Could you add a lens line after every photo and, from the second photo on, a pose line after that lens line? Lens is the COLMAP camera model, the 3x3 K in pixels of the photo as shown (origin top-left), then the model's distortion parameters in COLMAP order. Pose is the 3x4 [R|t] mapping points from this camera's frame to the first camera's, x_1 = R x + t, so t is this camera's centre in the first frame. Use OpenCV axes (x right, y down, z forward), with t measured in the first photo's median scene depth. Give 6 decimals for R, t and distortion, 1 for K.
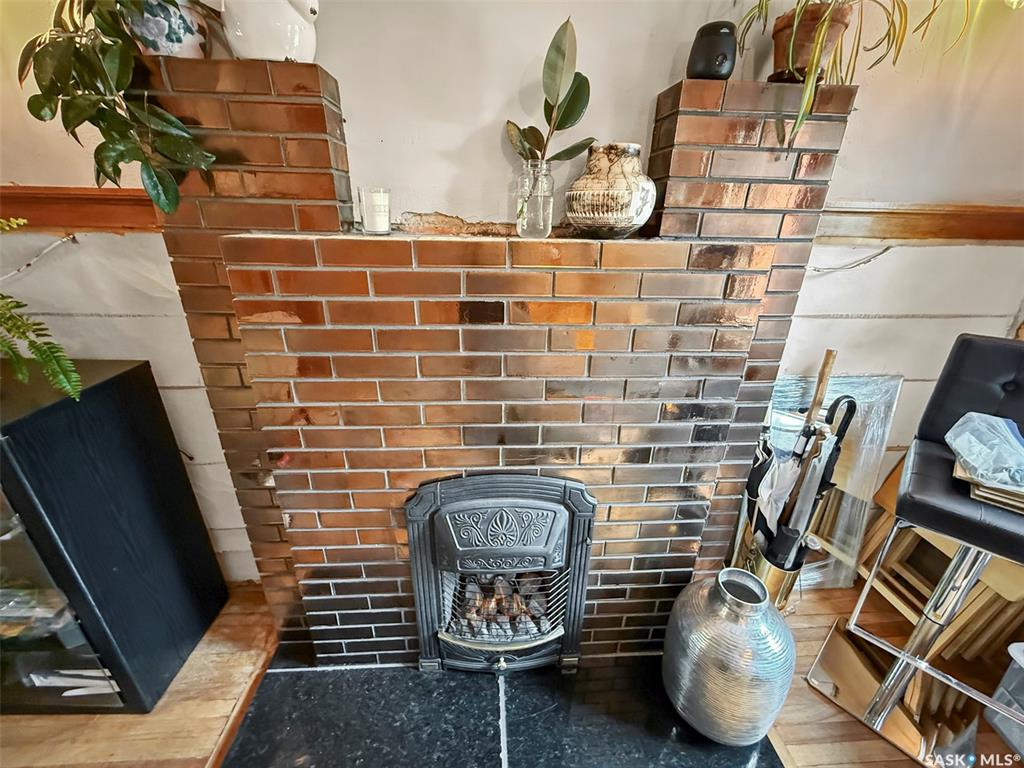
lens RADIAL K [[412.4, 0, 514.9], [0, 412.4, 377.7], [0, 0, 1]] dist [0.000431, -0.000619]
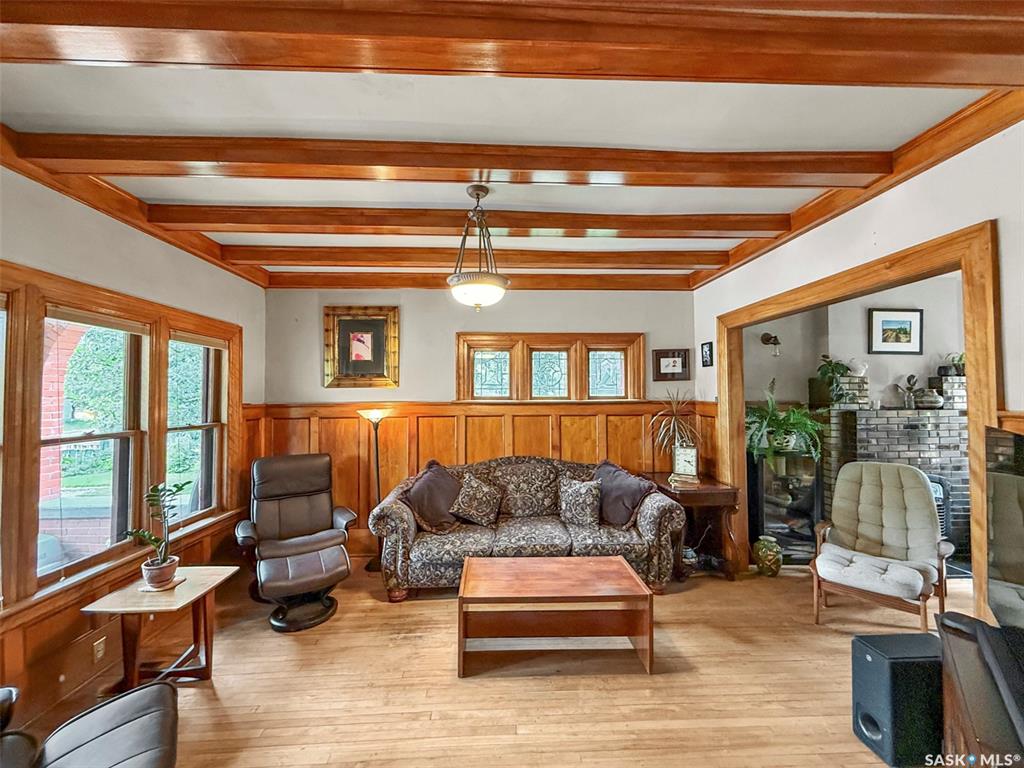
lens RADIAL K [[412.4, 0, 510.5], [0, 412.4, 382.8], [0, 0, 1]] dist [0.000431, -0.000619]
pose [[0.999556, -0.024098, -0.017495, -3.438911], [0.014635, 0.909172, -0.416164, 0.937883], [0.025935, 0.415723, 0.909121, -2.600679]]
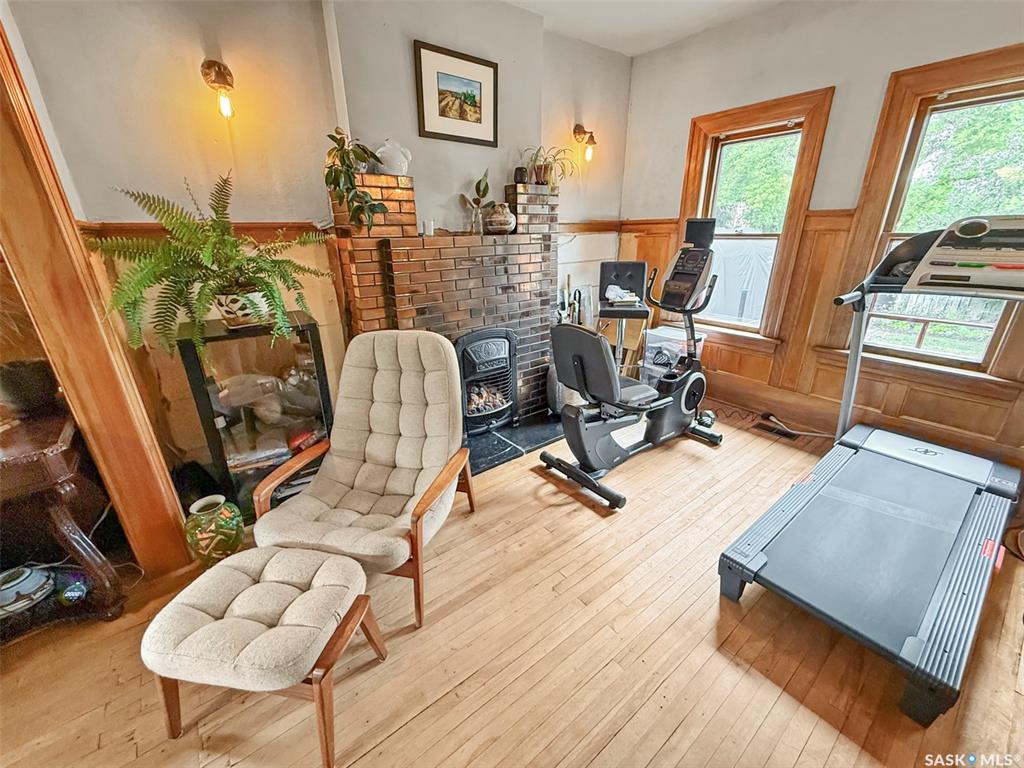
lens RADIAL K [[412.4, 0, 508.6], [0, 412.4, 384.1], [0, 0, 1]] dist [0.000431, -0.000619]
pose [[0.827924, -0.228632, 0.512123, -1.285653], [0.247839, 0.968285, 0.031611, 0.516786], [-0.503108, 0.100753, 0.858330, -1.214551]]
